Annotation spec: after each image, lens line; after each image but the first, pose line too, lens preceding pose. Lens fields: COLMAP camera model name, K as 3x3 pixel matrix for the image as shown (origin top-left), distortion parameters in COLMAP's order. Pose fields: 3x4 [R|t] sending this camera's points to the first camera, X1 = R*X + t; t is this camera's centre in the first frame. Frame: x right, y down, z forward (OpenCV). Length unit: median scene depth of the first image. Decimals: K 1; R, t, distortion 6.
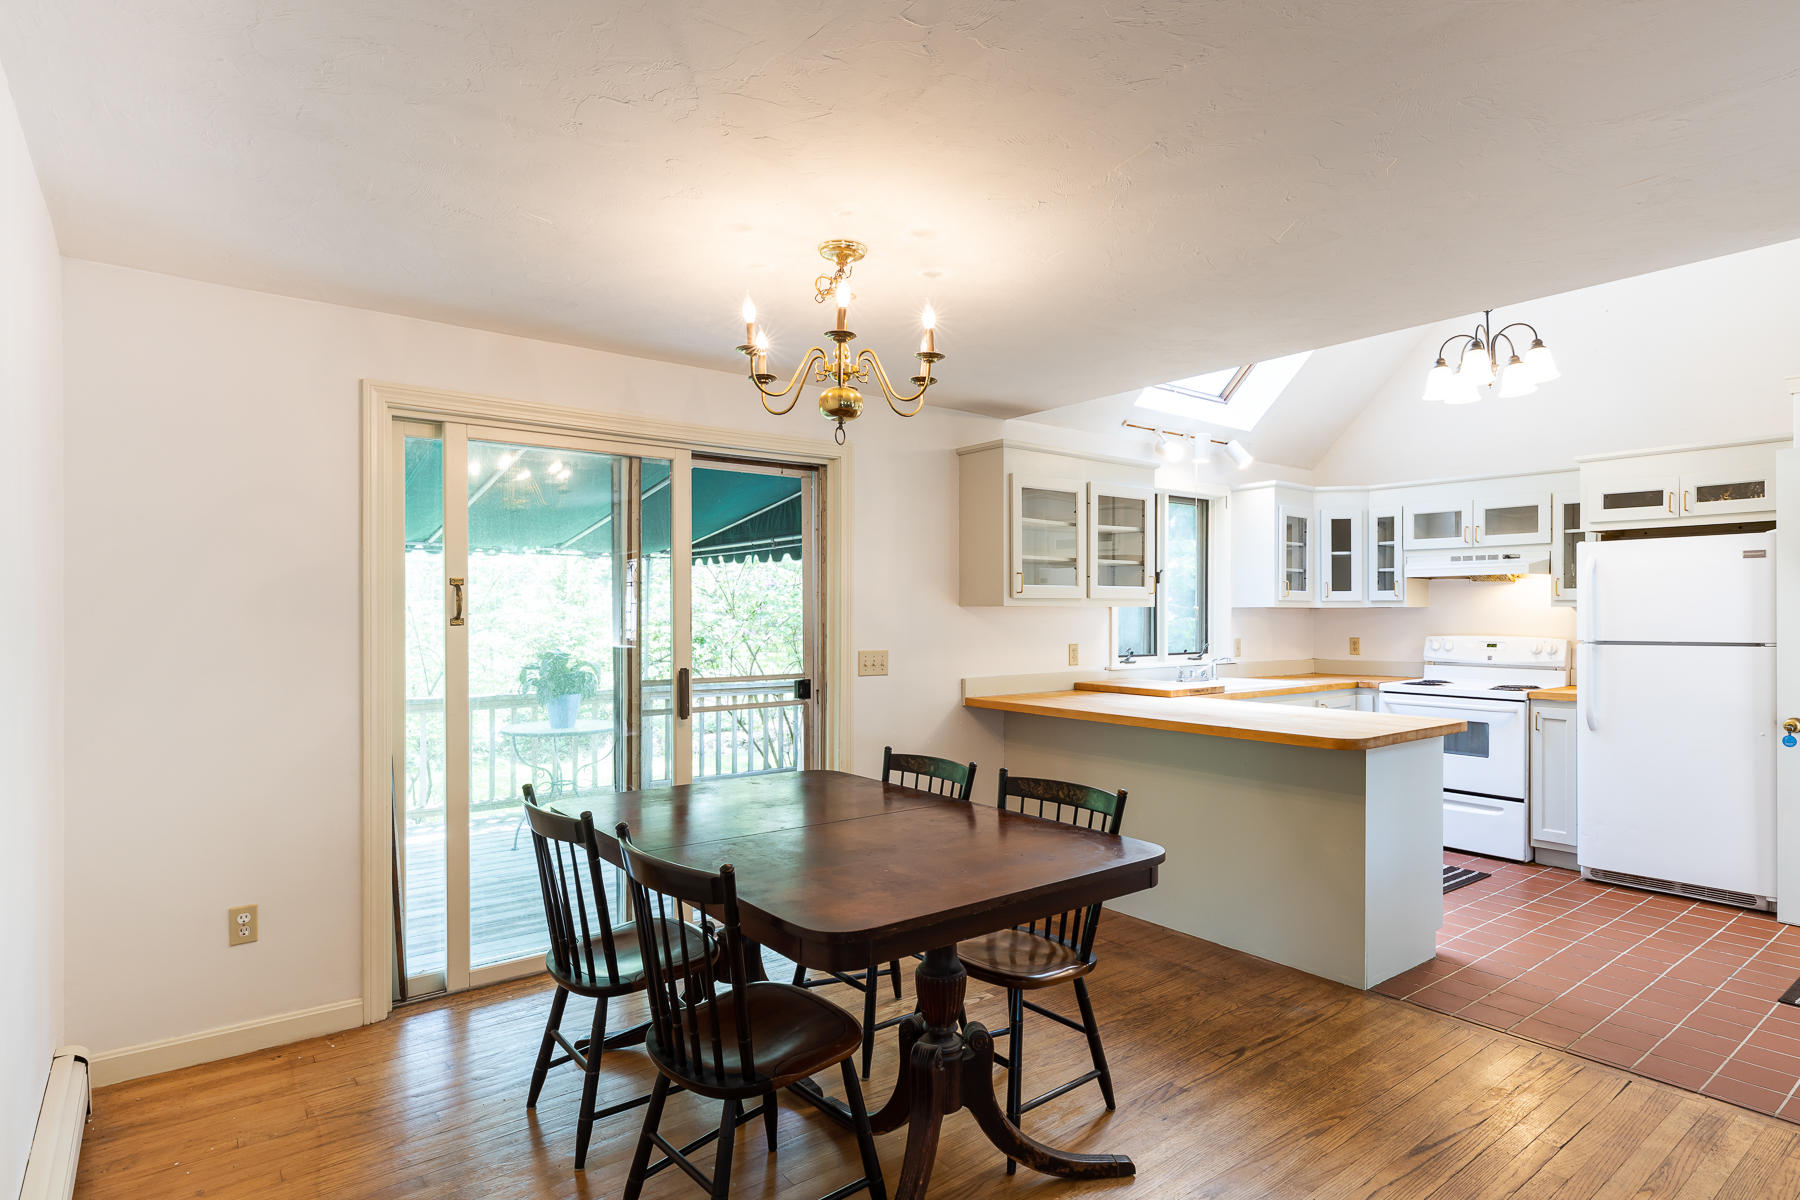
lens RADIAL K [[936.7, 0, 911.7], [0, 936.7, 609.2], [0, 0, 1]] dist [0.000868, 0.001623]
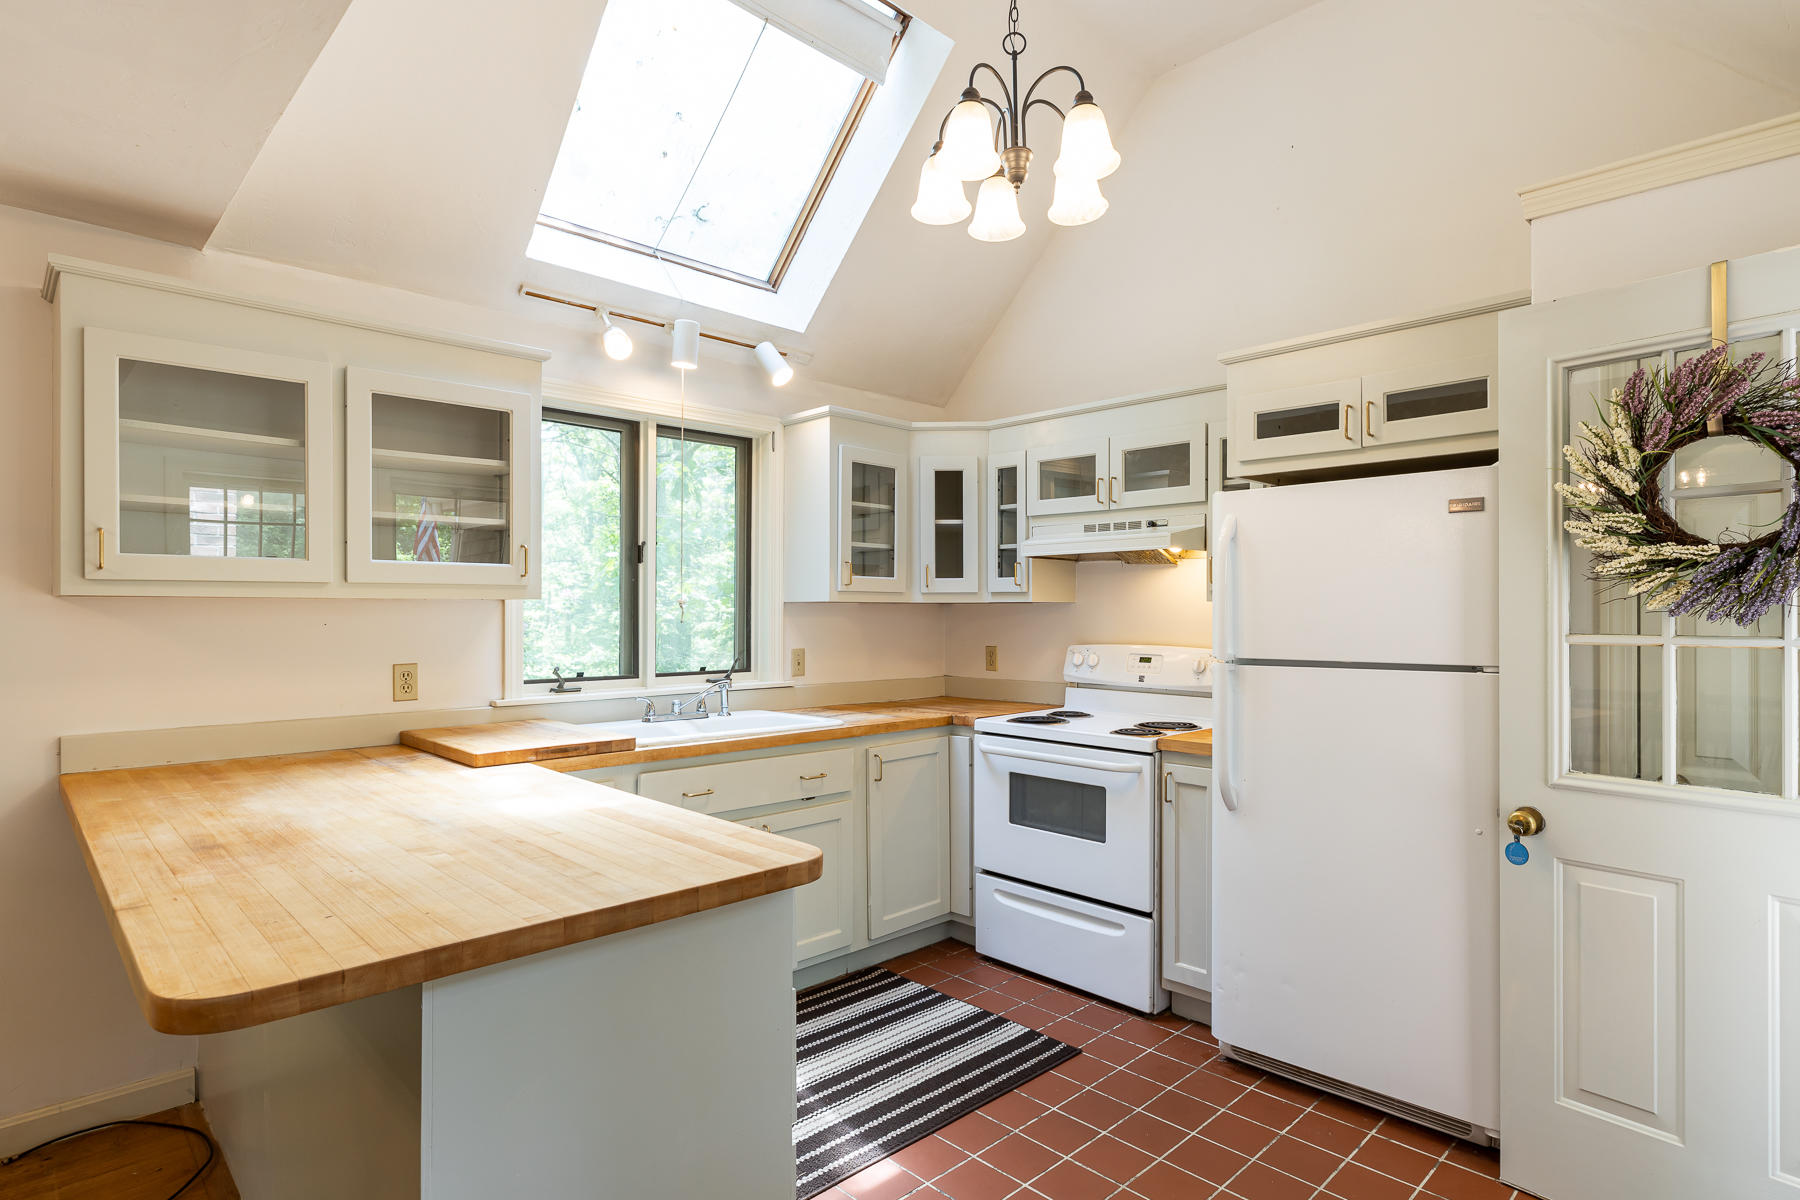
lens RADIAL K [[936.7, 0, 898.3], [0, 936.7, 604.5], [0, 0, 1]] dist [0.000868, 0.001623]
pose [[0.994253, 0.002354, 0.107032, 0.383135], [-0.002176, 0.999996, -0.001780, 0.000996], [-0.107036, 0.001537, 0.994254, 0.368122]]
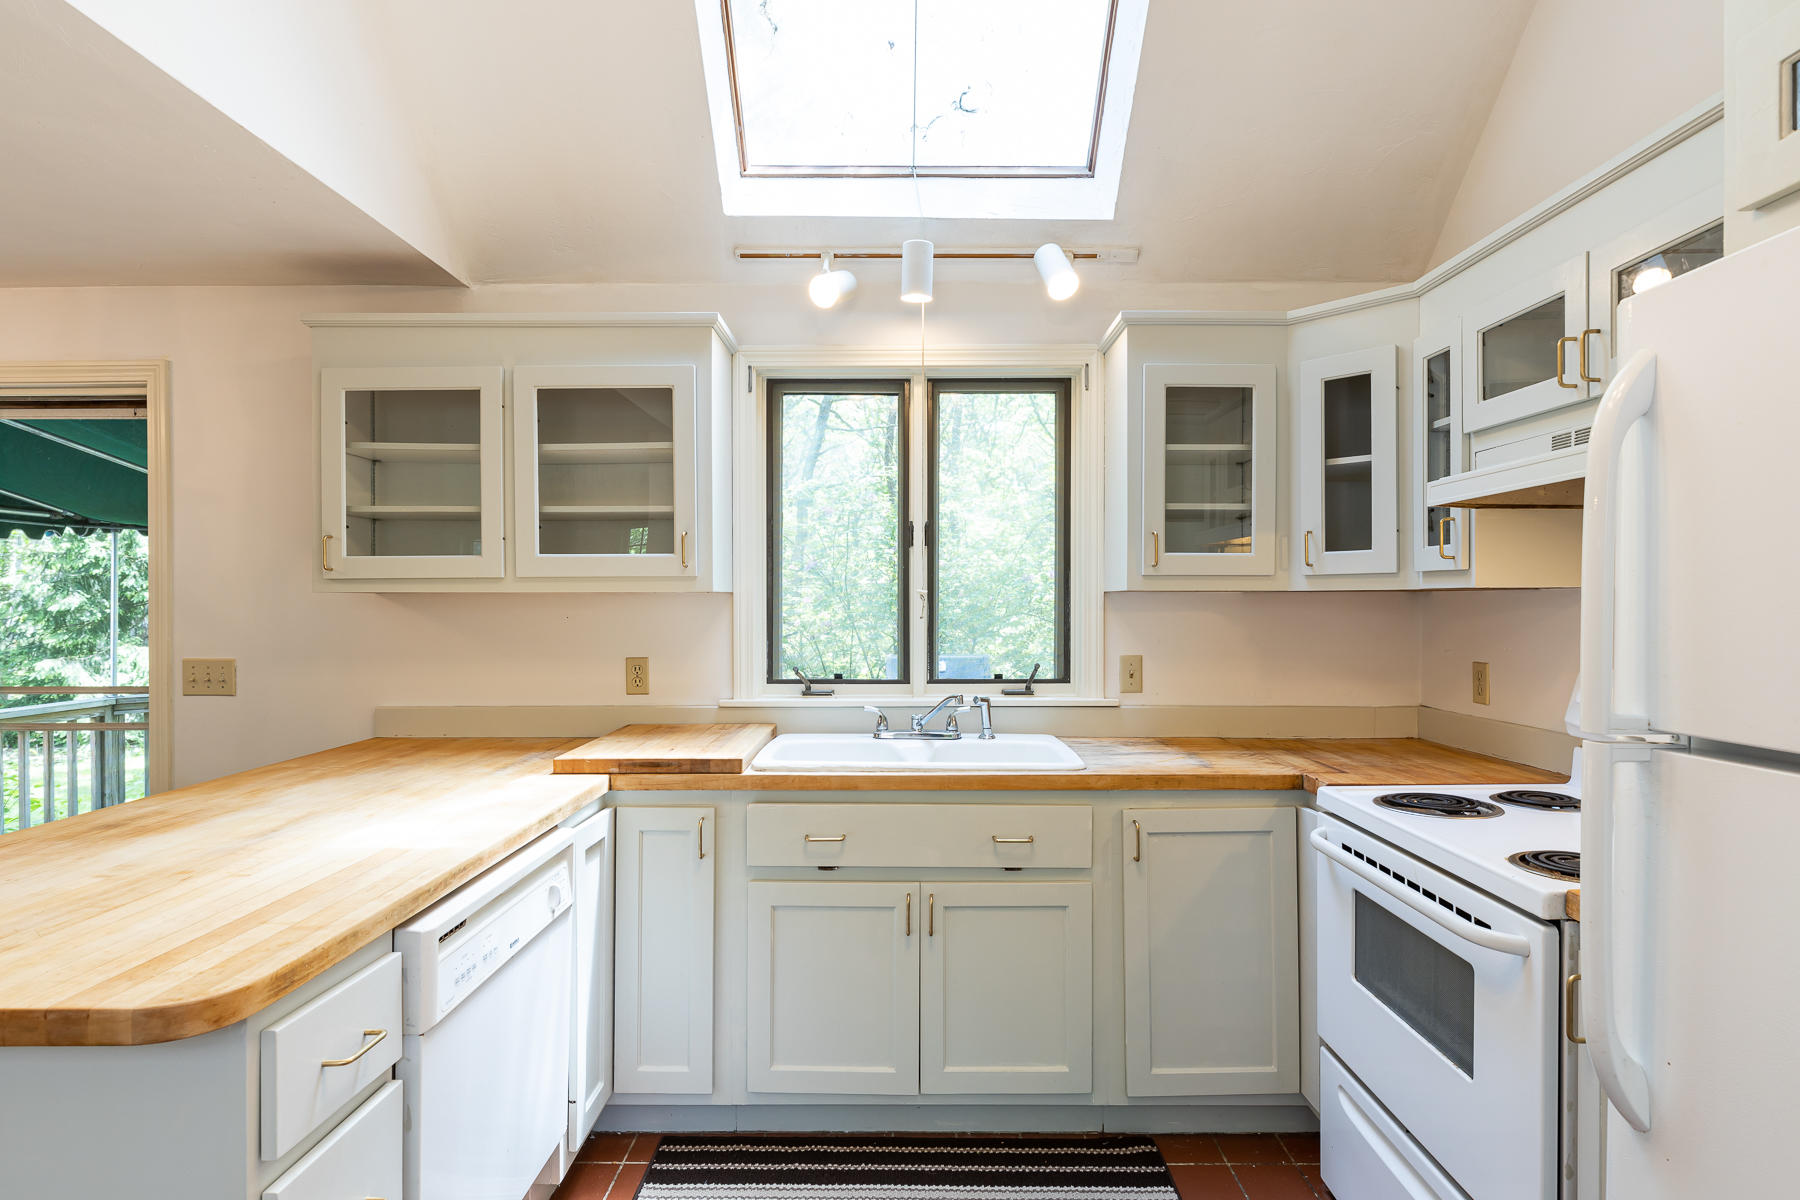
lens RADIAL K [[936.7, 0, 910.3], [0, 936.7, 601.5], [0, 0, 1]] dist [0.000868, 0.001623]
pose [[0.791221, -0.000129, -0.611530, 0.610834], [0.003633, 0.999983, 0.004490, 0.000780], [0.611519, -0.005774, 0.791208, 0.603073]]
